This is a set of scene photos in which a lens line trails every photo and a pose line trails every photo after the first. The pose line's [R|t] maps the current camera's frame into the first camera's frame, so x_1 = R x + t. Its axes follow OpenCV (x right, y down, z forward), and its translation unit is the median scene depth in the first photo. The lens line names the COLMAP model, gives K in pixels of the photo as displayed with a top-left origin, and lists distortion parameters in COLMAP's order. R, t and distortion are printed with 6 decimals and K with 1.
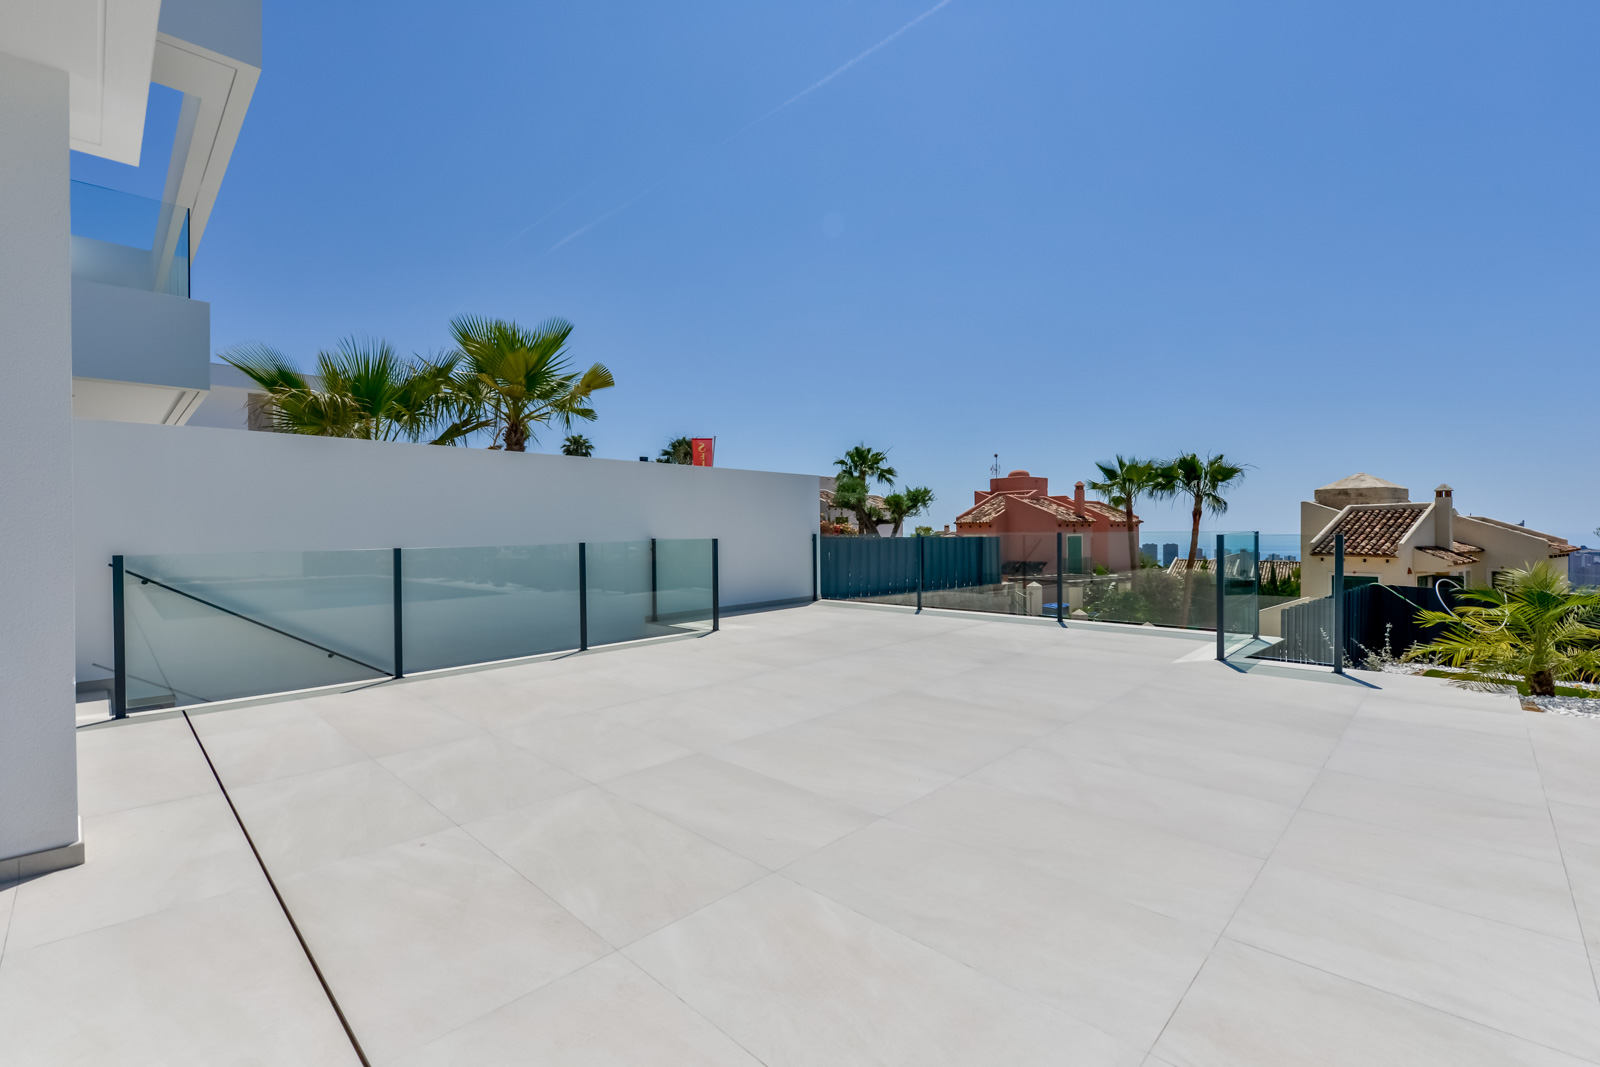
lens RADIAL K [[697.1, 0, 810.9], [0, 697.1, 532.1], [0, 0, 1]] dist [-0.000083, -0.001587]
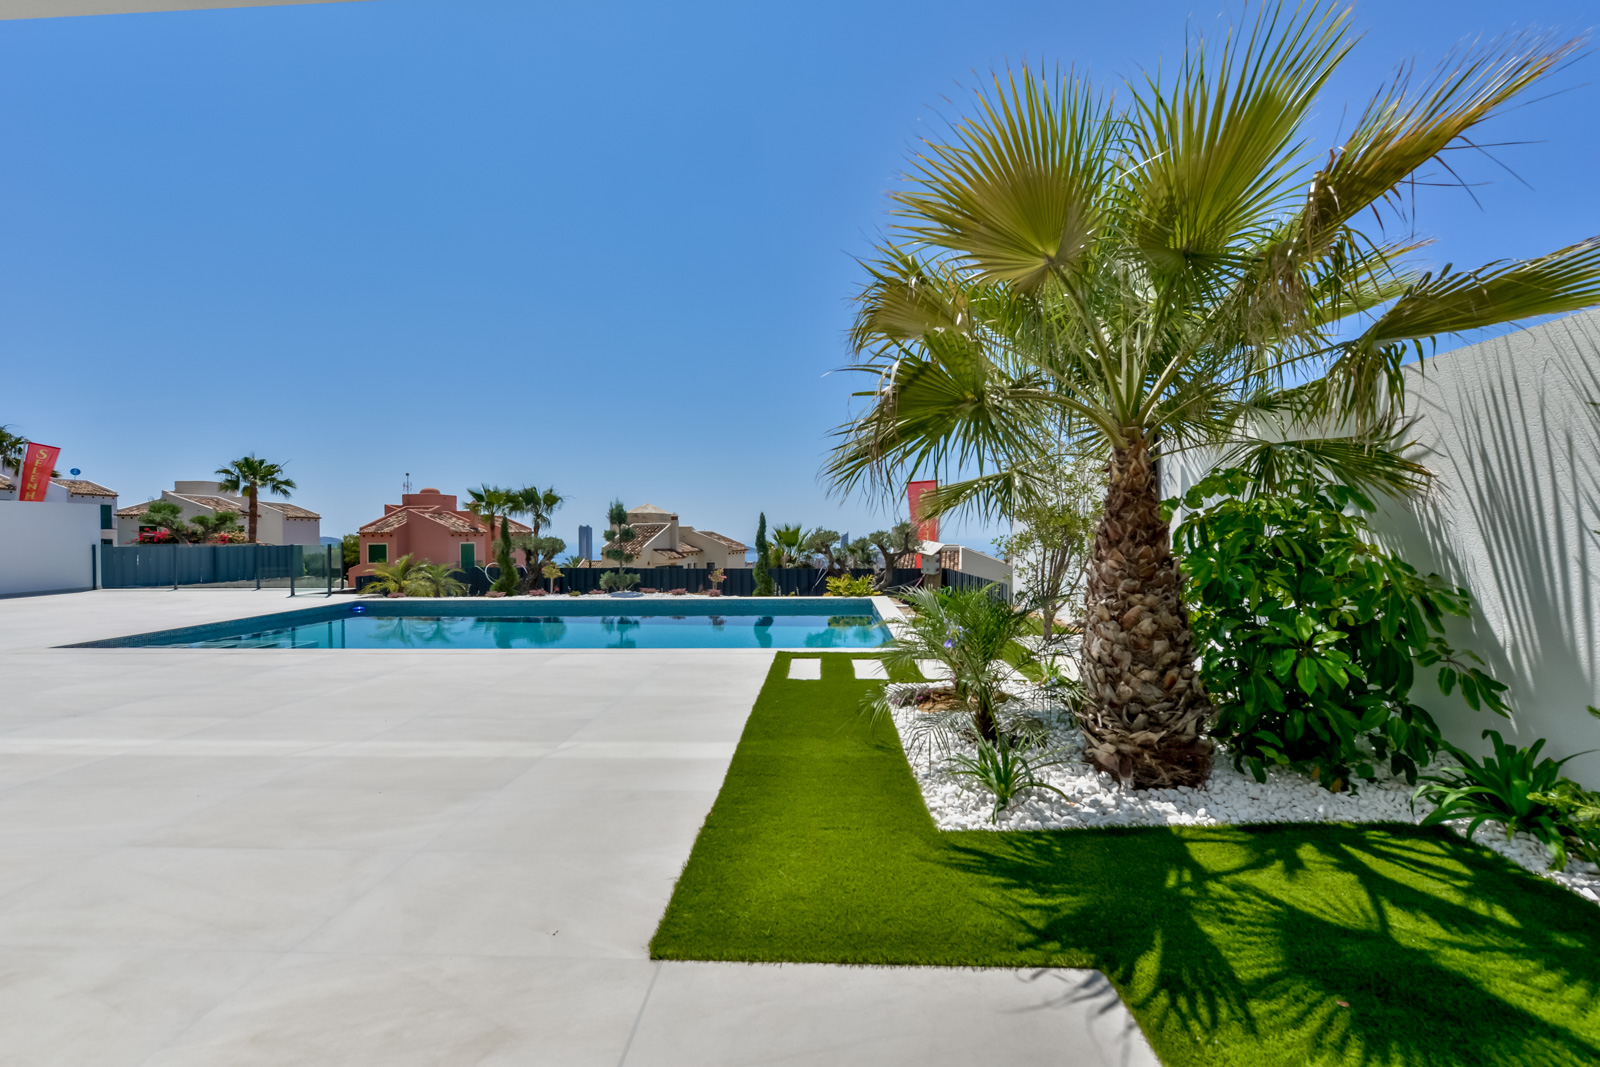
lens RADIAL K [[637.0, 0, 808.0], [0, 637.0, 538.5], [0, 0, 1]] dist [-0.008823, 0.000186]
pose [[0.742329, 0.000273, 0.670035, 0.064601], [0.000654, 0.999999, -0.001132, -0.002102], [-0.670035, 0.001278, 0.742329, -0.275358]]
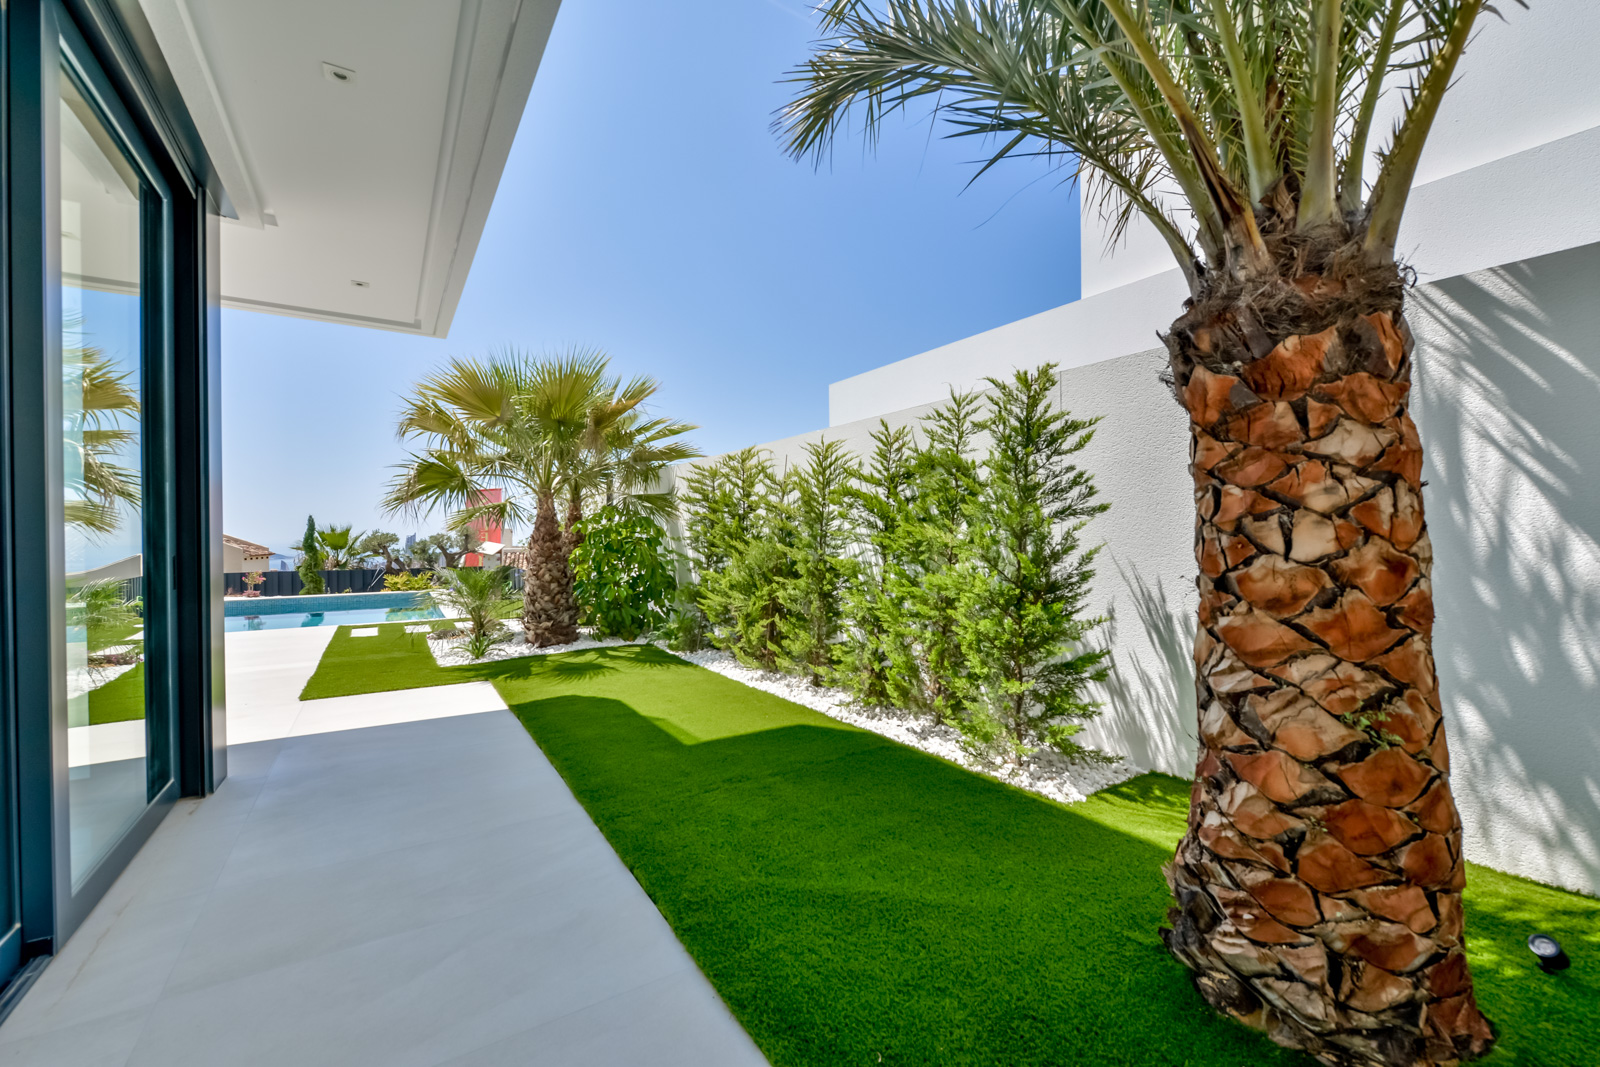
lens RADIAL K [[637.0, 0, 808.9], [0, 637.0, 540.5], [0, 0, 1]] dist [-0.008823, 0.000186]
pose [[0.218141, -0.000636, 0.975917, -0.006317], [0.002955, 0.999996, -0.000009, -0.001640], [-0.975913, 0.002885, 0.218142, -0.351062]]
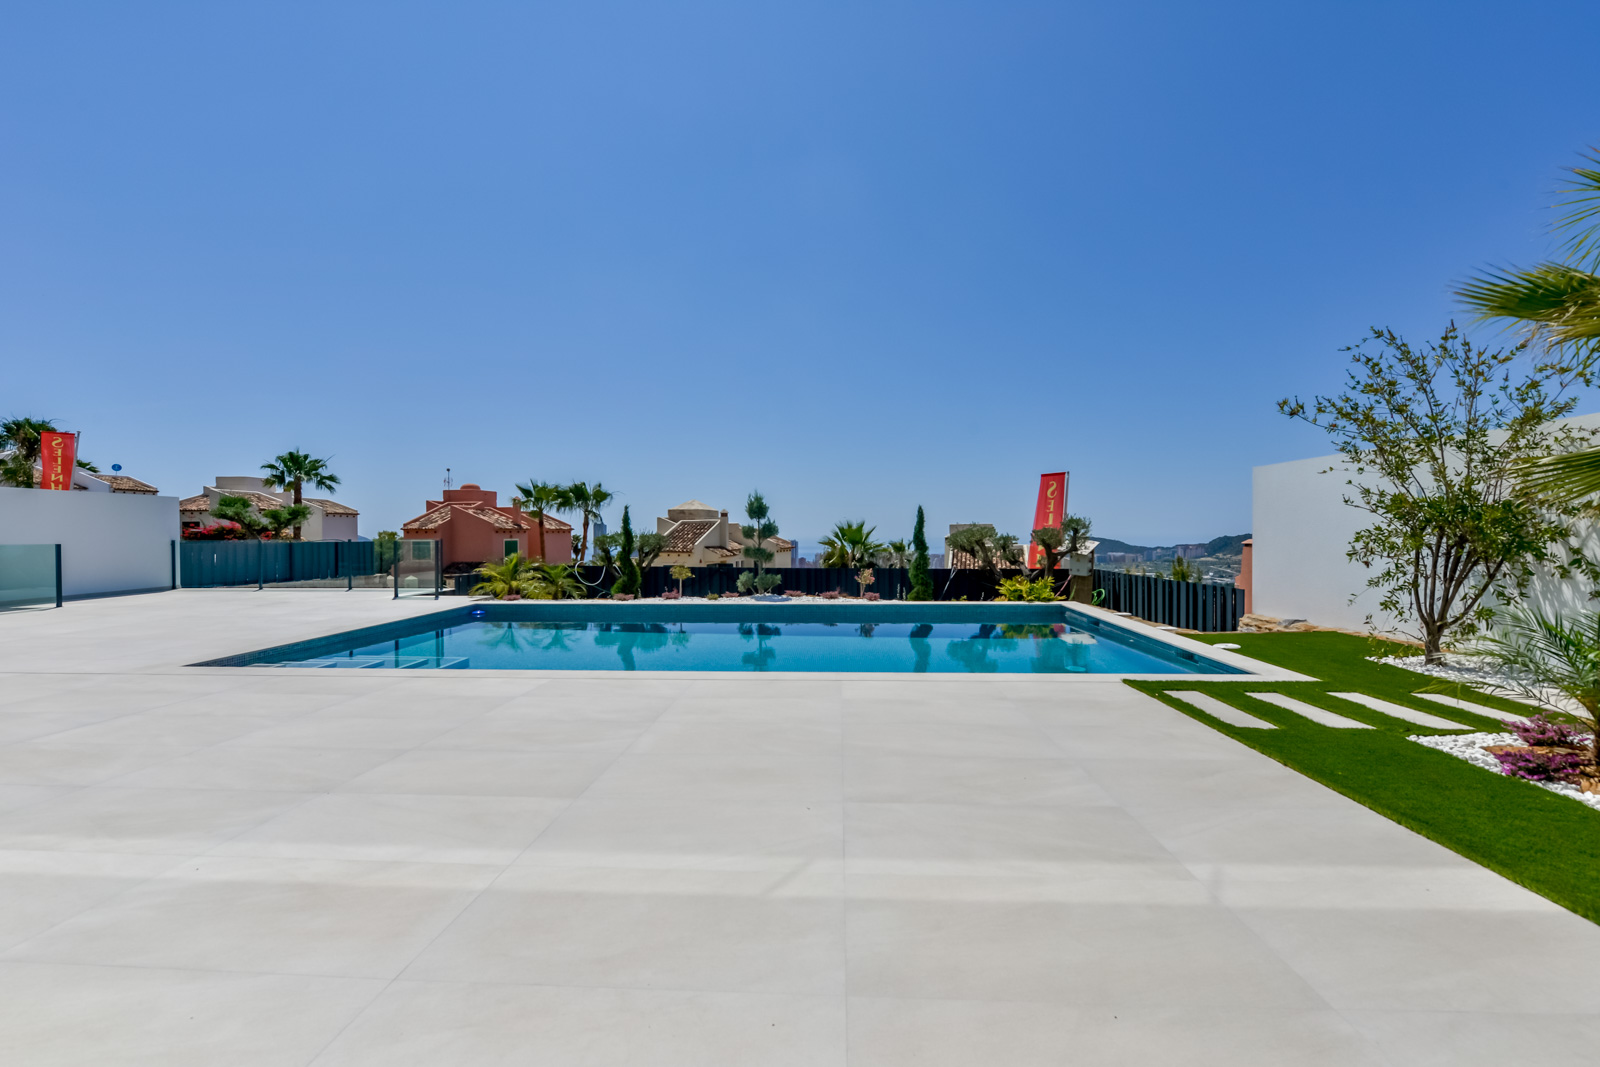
lens RADIAL K [[637.0, 0, 806.3], [0, 637.0, 538.3], [0, 0, 1]] dist [-0.008823, 0.000186]
pose [[0.757558, 0.000081, 0.652768, 0.037896], [-0.002032, 0.999995, 0.002235, -0.001712], [-0.652765, -0.003019, 0.757555, -0.203700]]
